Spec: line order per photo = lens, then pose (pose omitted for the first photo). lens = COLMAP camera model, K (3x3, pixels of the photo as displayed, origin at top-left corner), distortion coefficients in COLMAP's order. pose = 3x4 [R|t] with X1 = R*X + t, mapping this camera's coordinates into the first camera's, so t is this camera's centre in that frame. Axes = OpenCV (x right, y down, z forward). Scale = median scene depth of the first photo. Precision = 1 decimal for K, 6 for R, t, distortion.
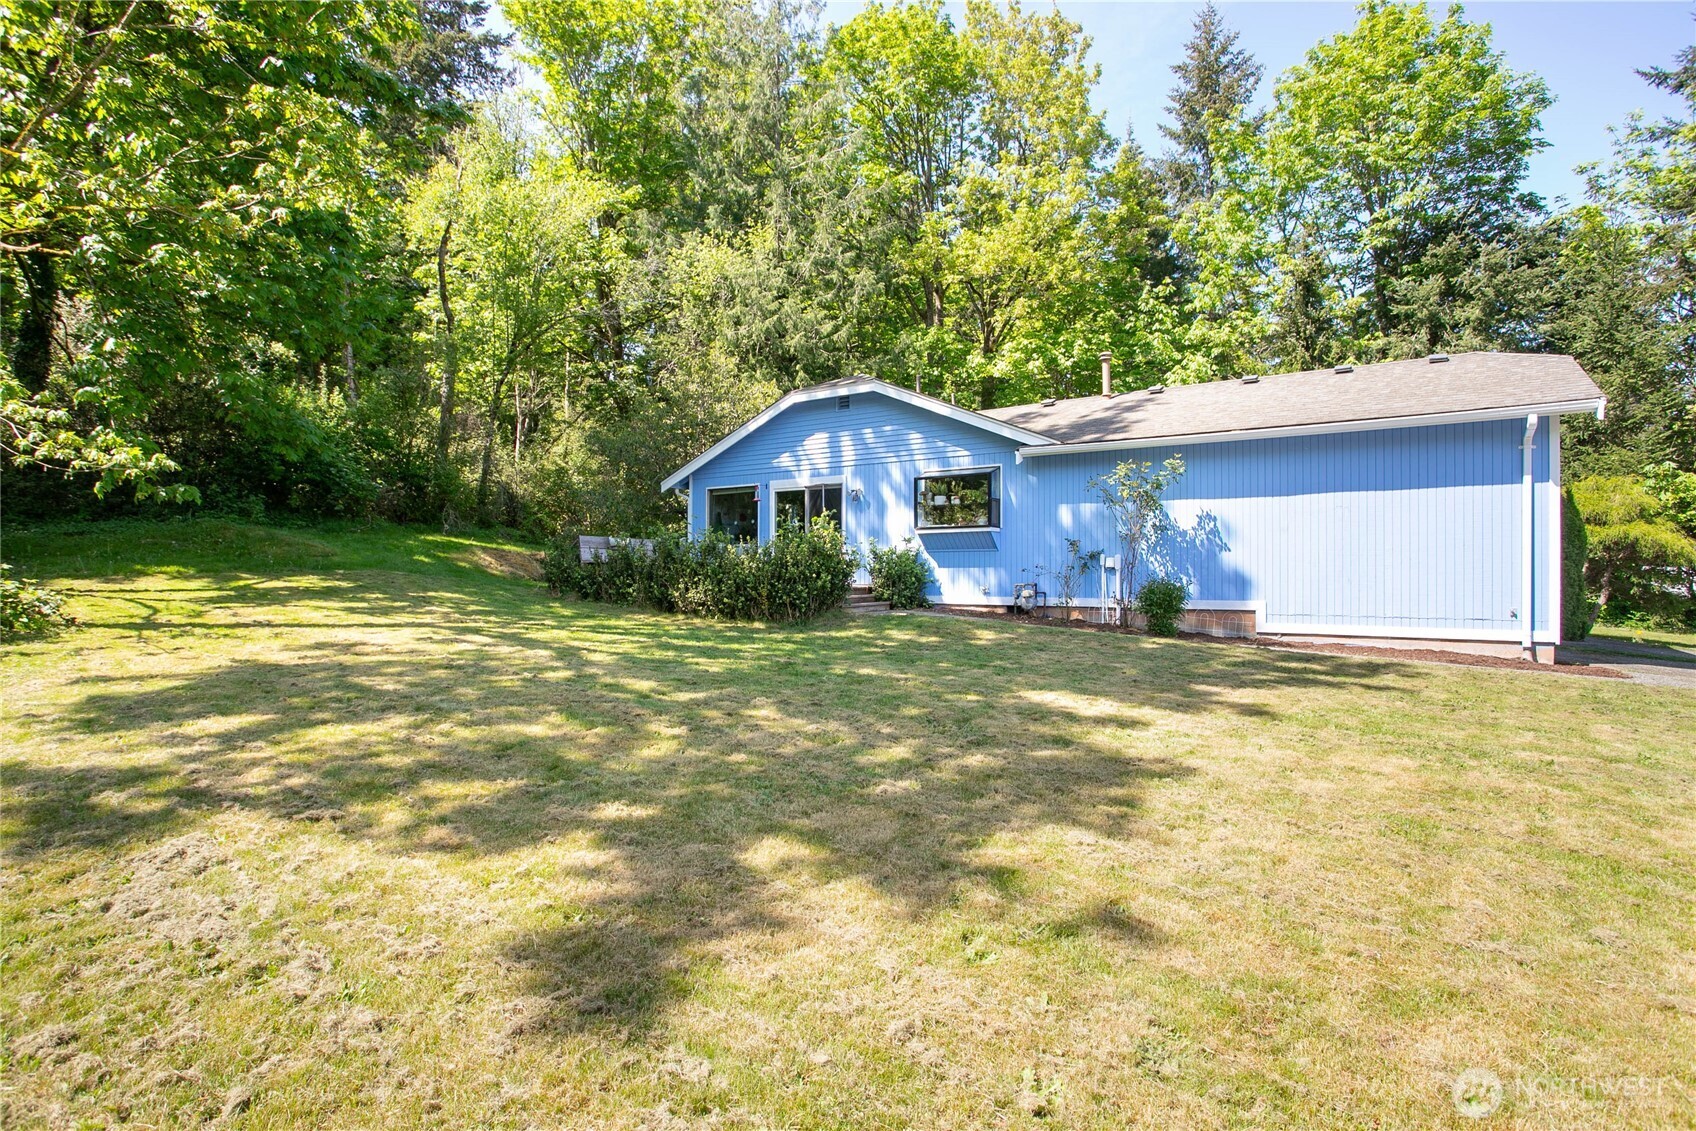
lens RADIAL K [[806.0, 0, 846.1], [0, 806.0, 560.7], [0, 0, 1]] dist [-0.002049, -0.000486]
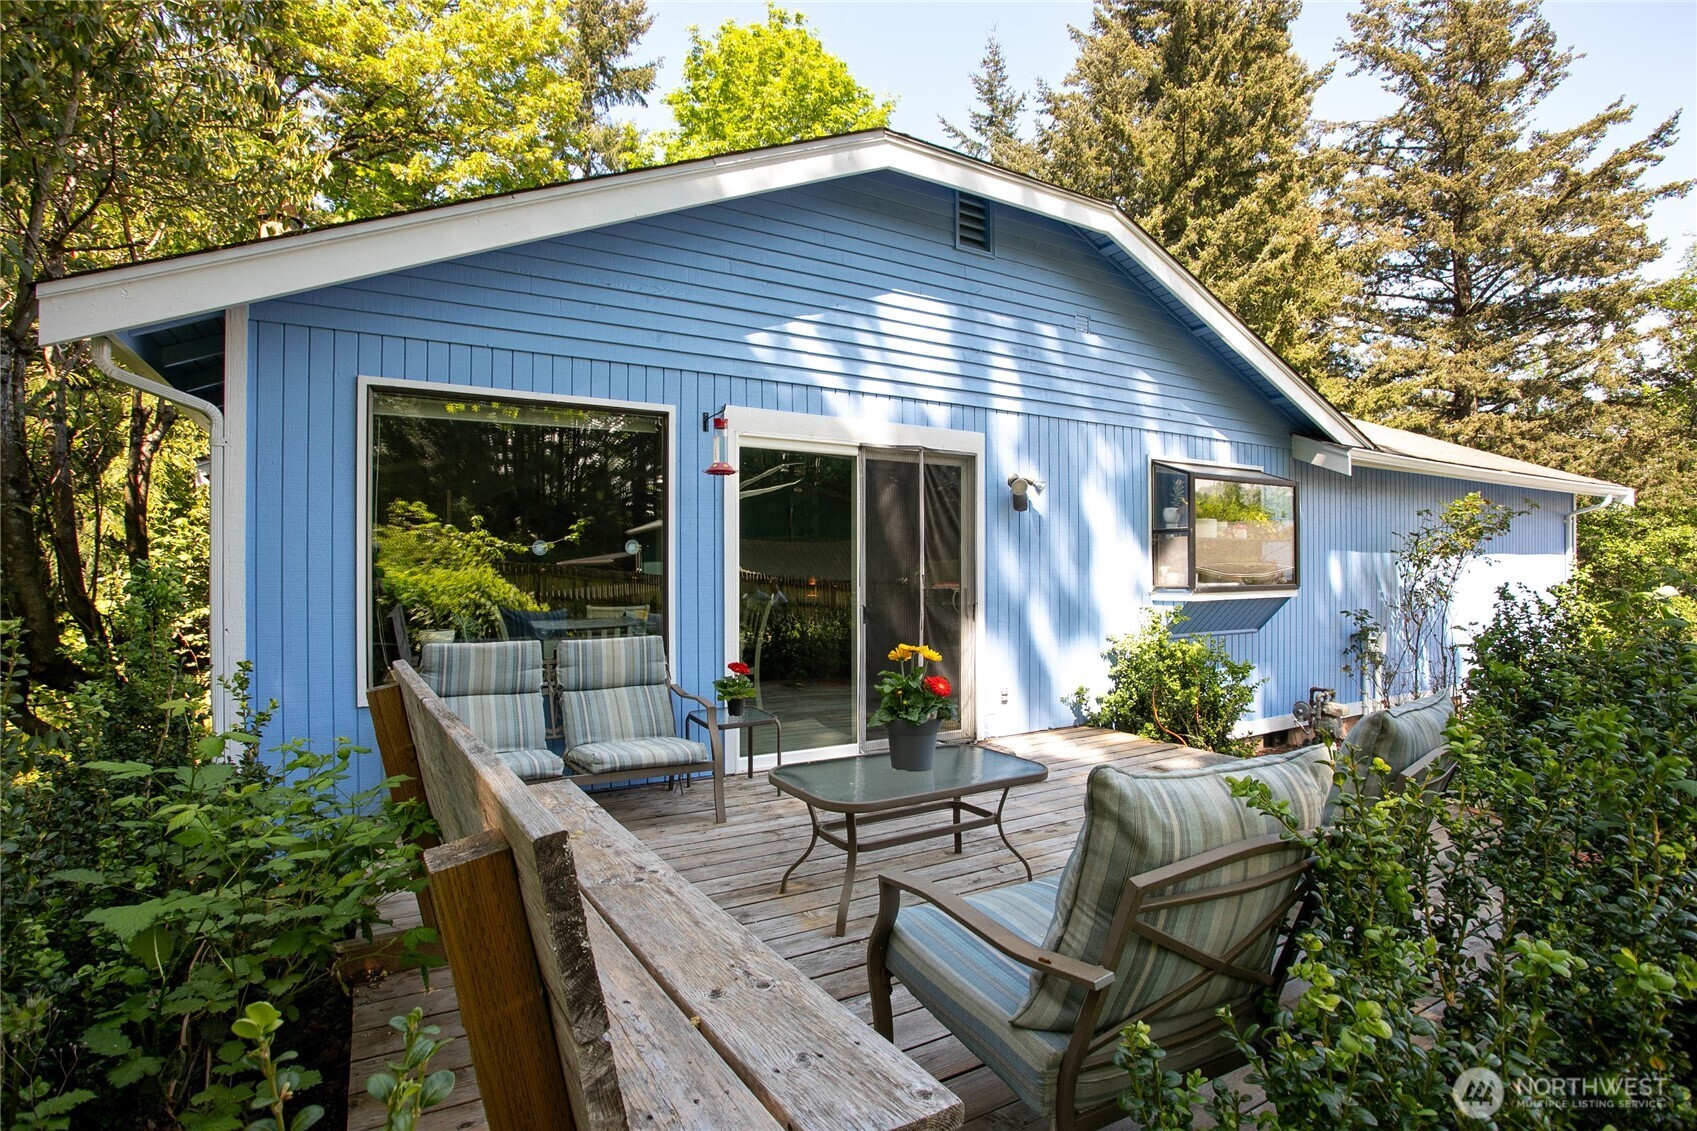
lens RADIAL K [[806.5, 0, 846.6], [0, 806.5, 560.7], [0, 0, 1]] dist [-0.002049, -0.000486]
pose [[0.384348, 0.008226, 0.923152, -0.357138], [-0.005180, 0.999964, -0.006754, -0.046308], [-0.923174, -0.002186, 0.384376, 0.917739]]
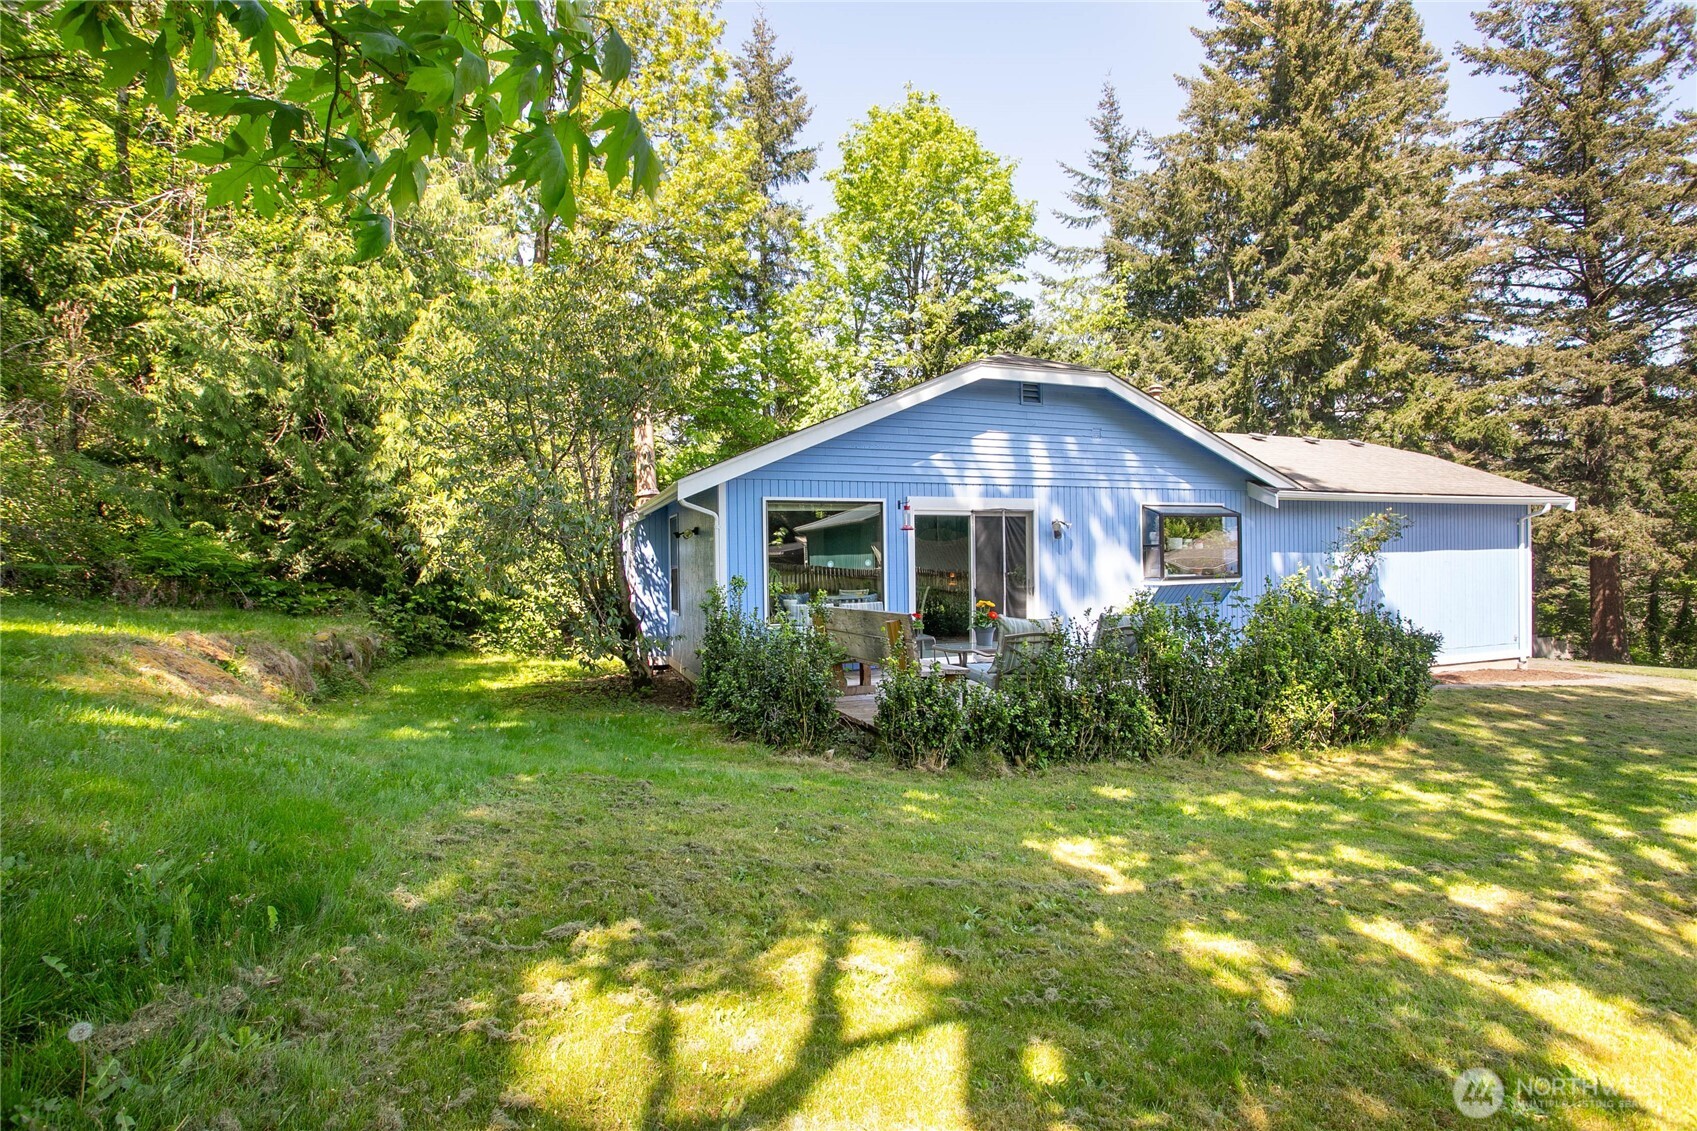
lens RADIAL K [[806.5, 0, 846.6], [0, 806.5, 560.7], [0, 0, 1]] dist [-0.002049, -0.000486]
pose [[0.539166, -0.009420, 0.842147, -0.674002], [0.010929, 0.999932, 0.004187, -0.057272], [-0.842128, 0.006946, 0.539232, 0.765168]]
